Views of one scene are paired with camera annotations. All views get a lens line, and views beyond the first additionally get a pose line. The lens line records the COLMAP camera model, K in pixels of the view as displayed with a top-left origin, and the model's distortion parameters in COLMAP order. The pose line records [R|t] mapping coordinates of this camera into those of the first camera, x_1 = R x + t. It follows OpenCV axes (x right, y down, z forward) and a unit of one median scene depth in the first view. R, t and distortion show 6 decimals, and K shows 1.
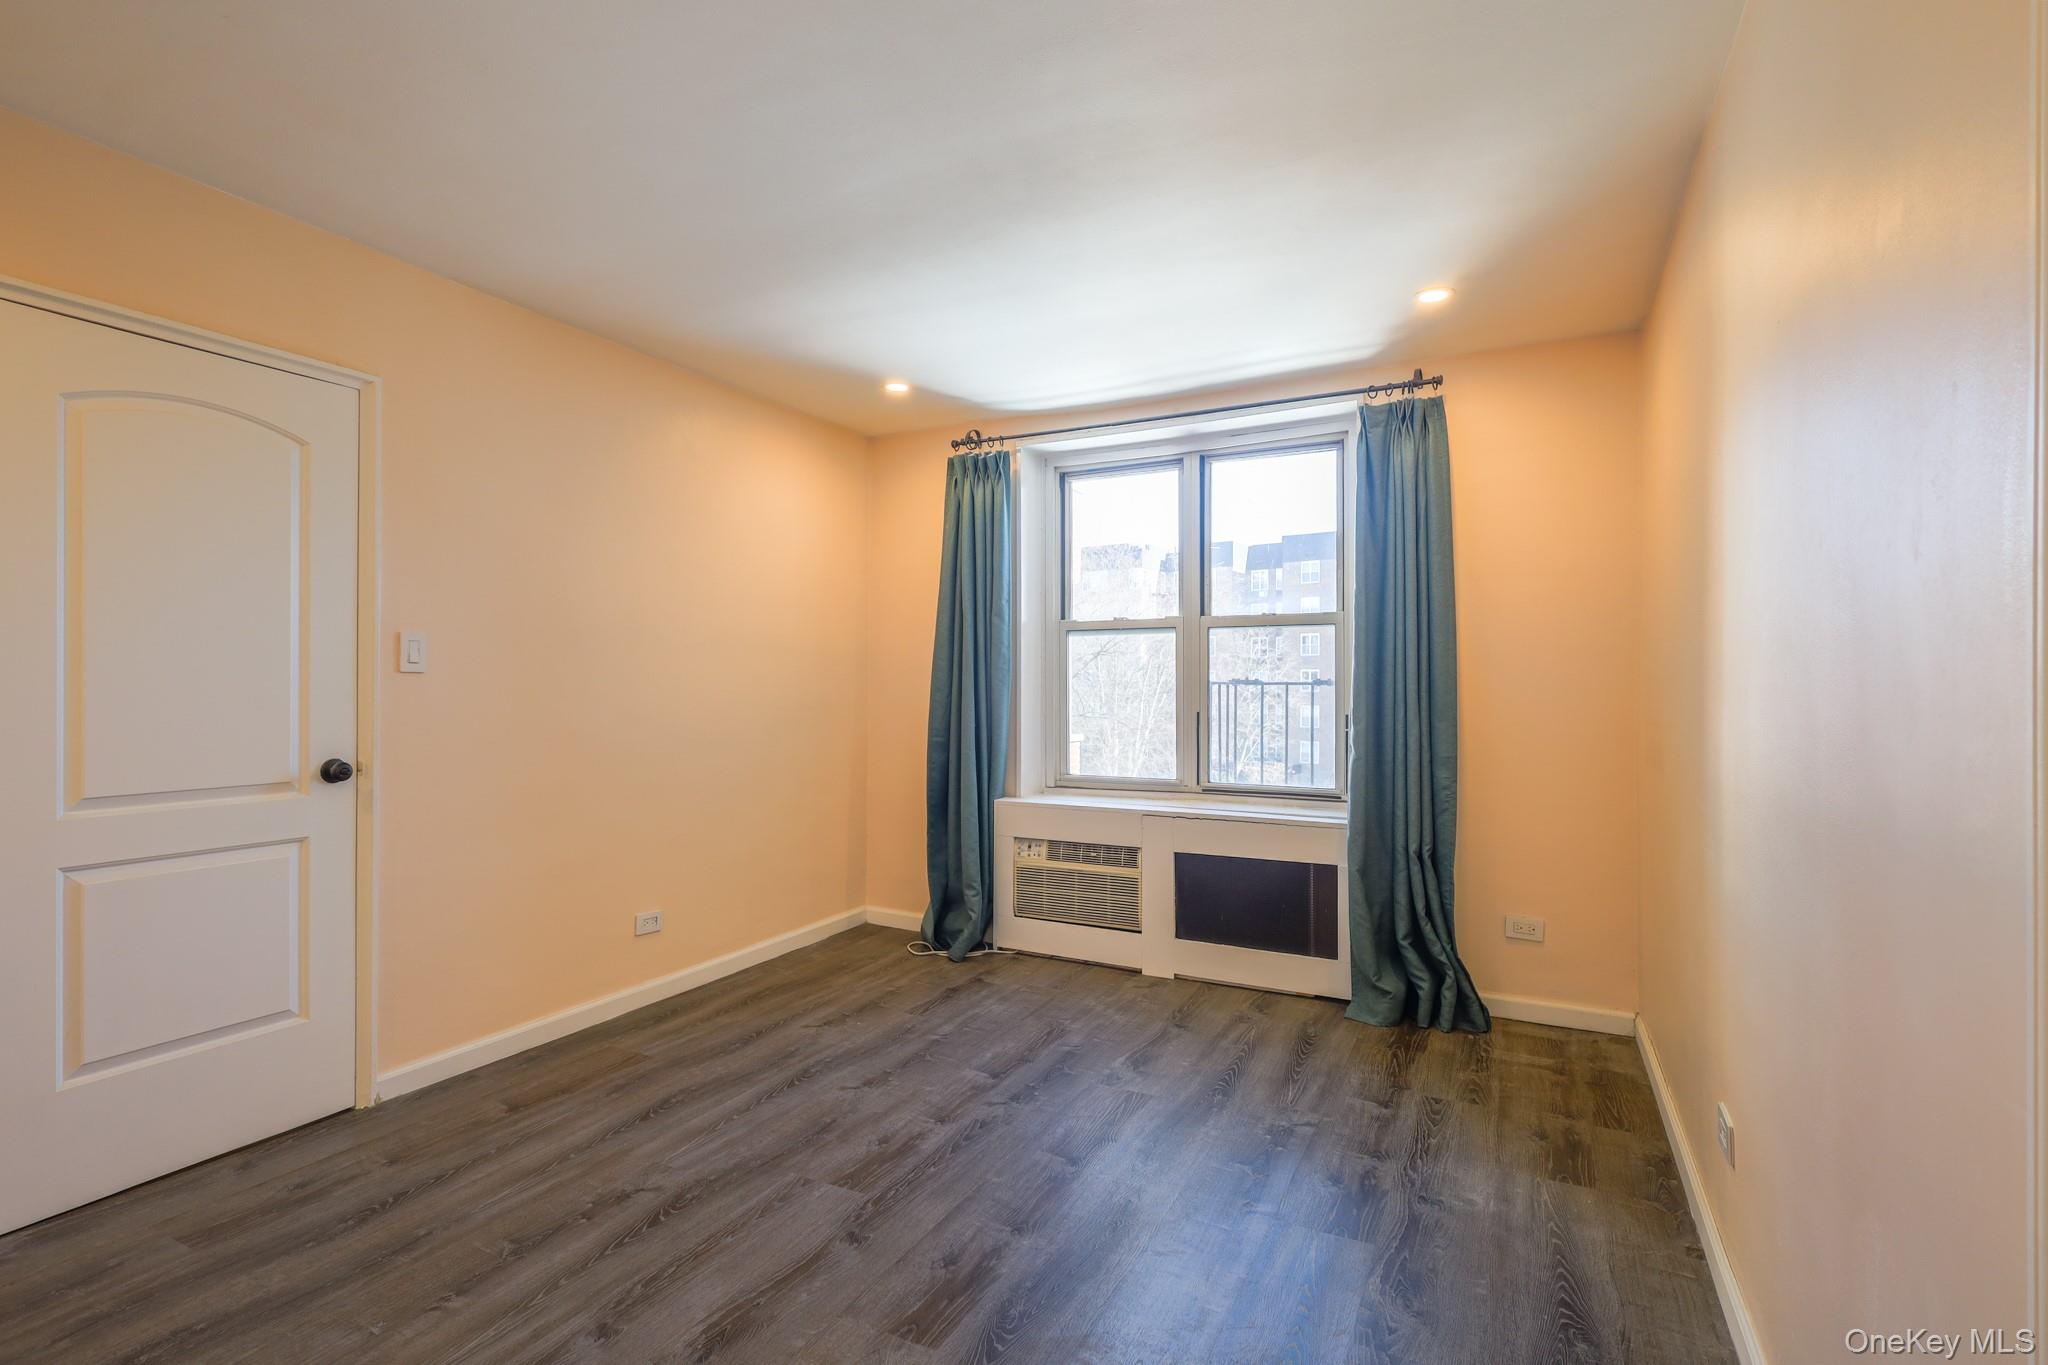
lens RADIAL K [[947.3, 0, 1024.0], [0, 947.3, 682.5], [0, 0, 1]] dist [-0.002224, -0.000165]
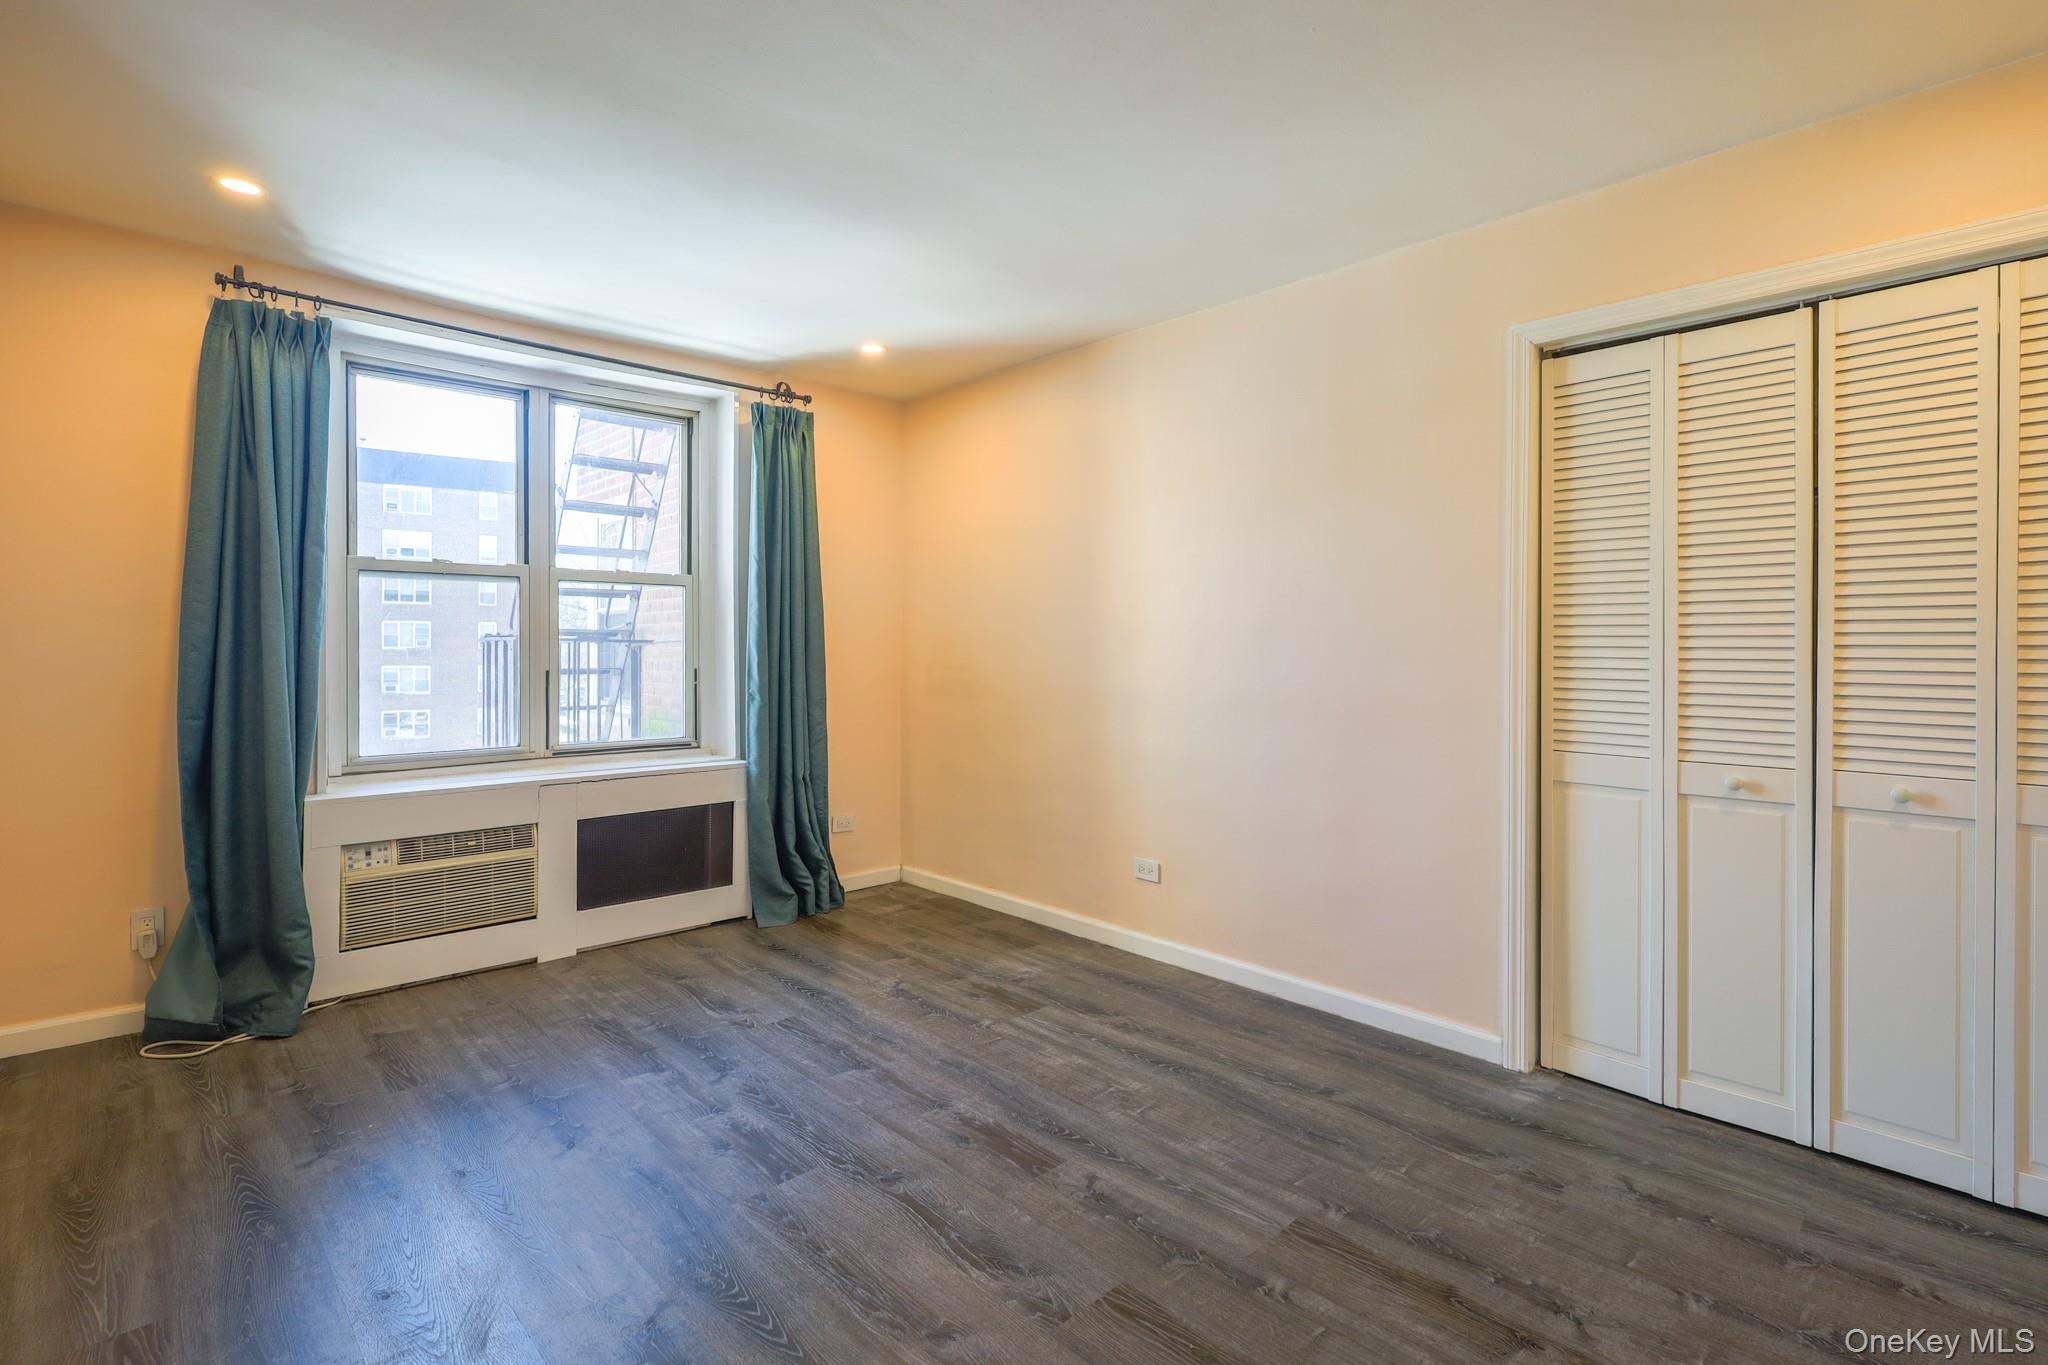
lens RADIAL K [[935.9, 0, 1025.4], [0, 935.9, 648.7], [0, 0, 1]] dist [-0.001604, 0.000352]
pose [[0.344644, -0.003176, 0.938728, -0.637459], [-0.004665, 0.999976, 0.005096, 0.003500], [-0.938722, -0.006136, 0.344621, 0.306278]]
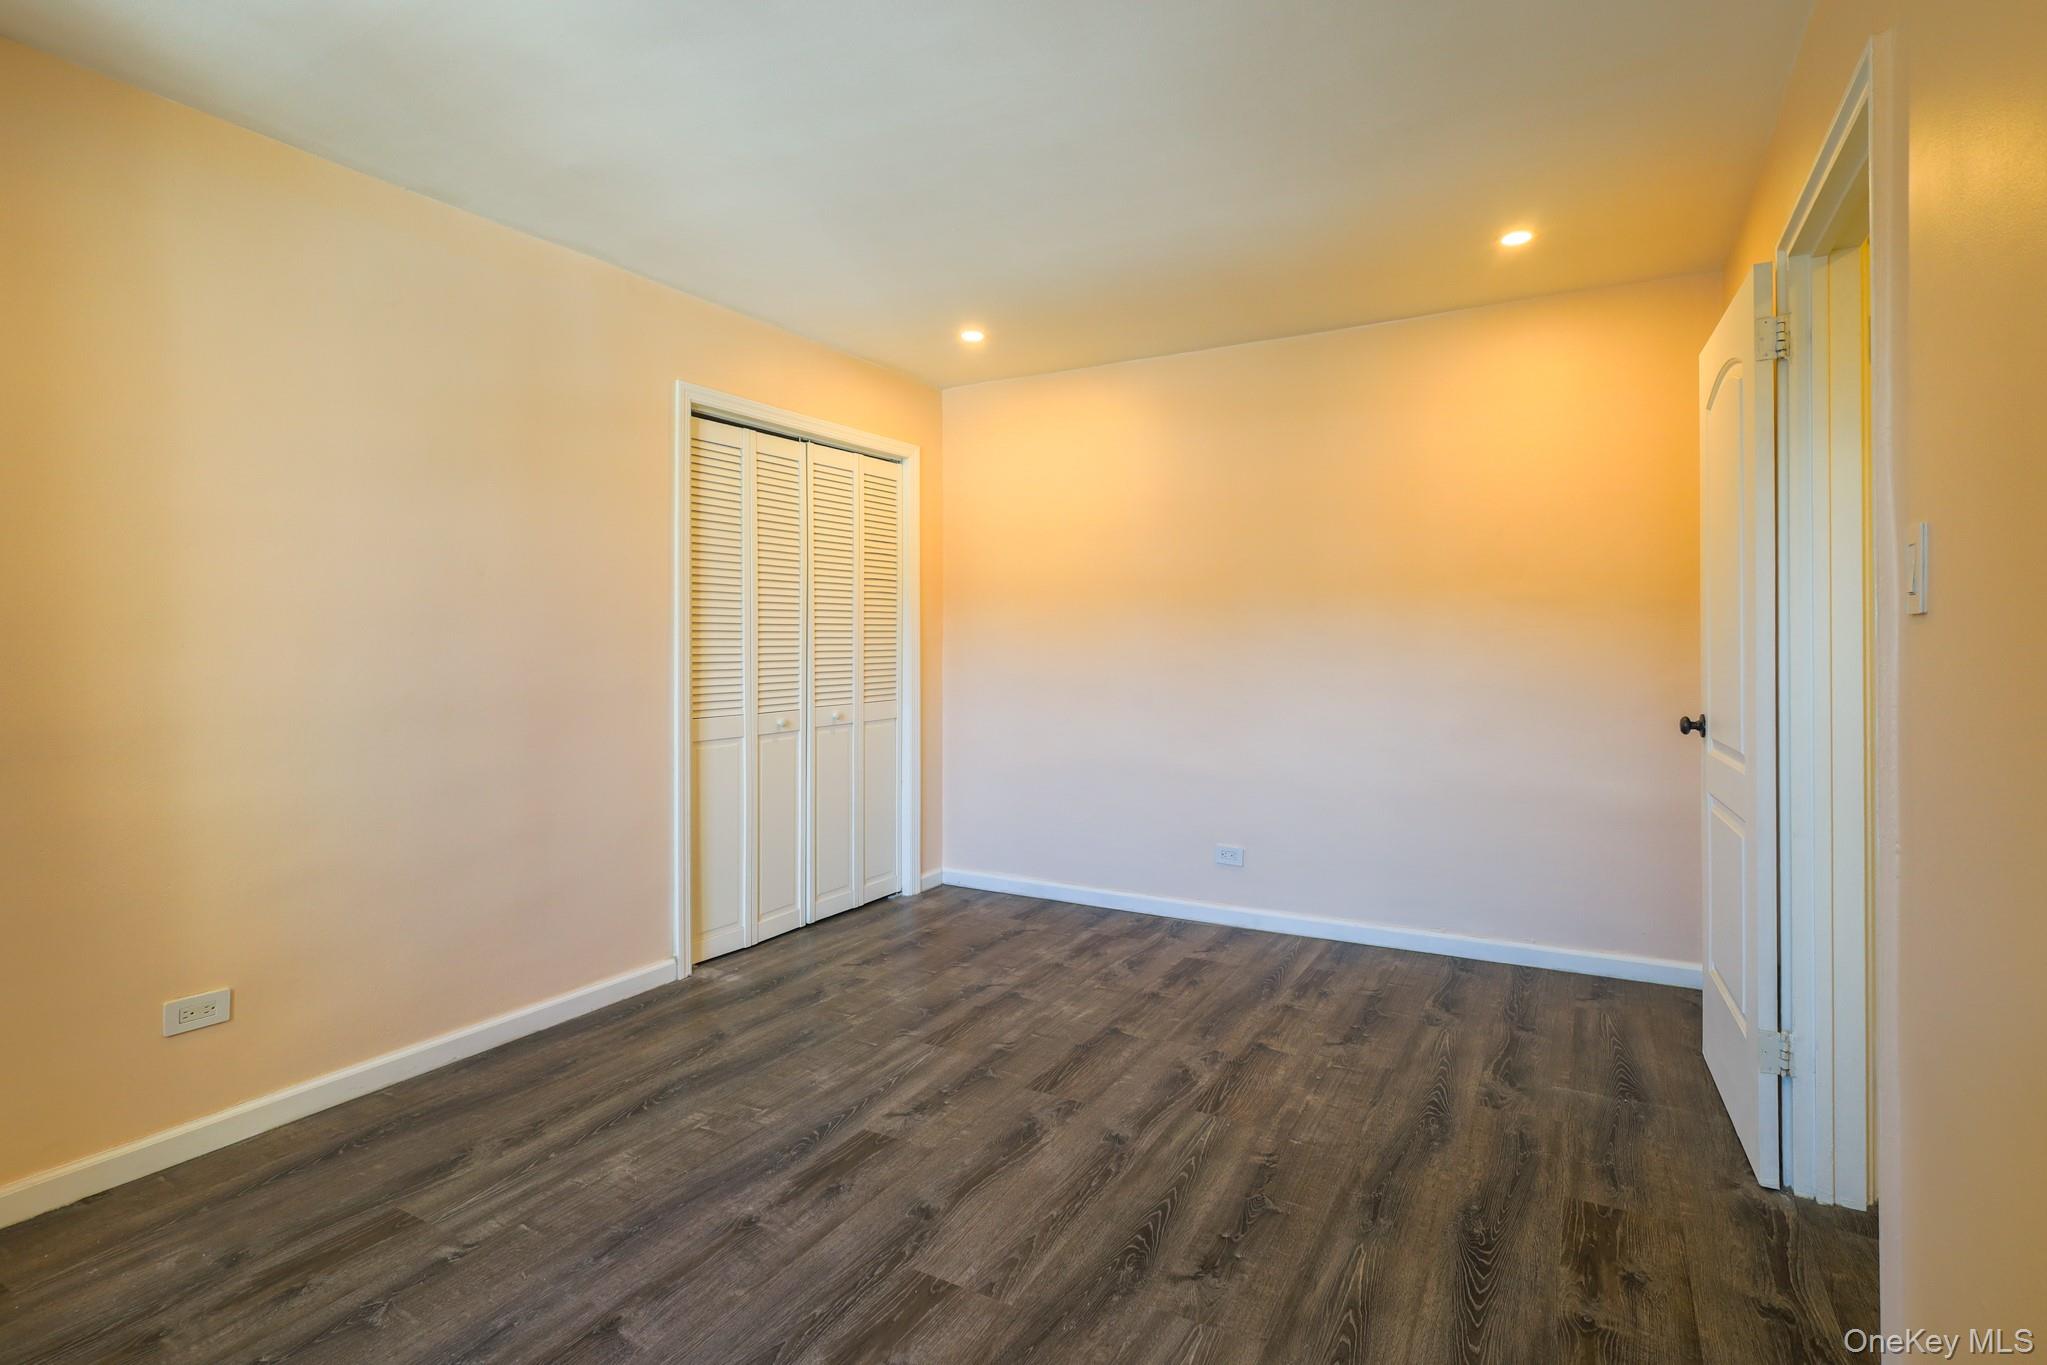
lens RADIAL K [[1017.9, 0, 1028.3], [0, 1017.9, 630.0], [0, 0, 1]] dist [0.000076, 0.000590]
pose [[-0.997805, -0.001993, 0.066191, -0.207066], [-0.002653, 0.999948, -0.009896, 0.004476], [-0.066168, -0.010050, -0.997758, 1.196739]]
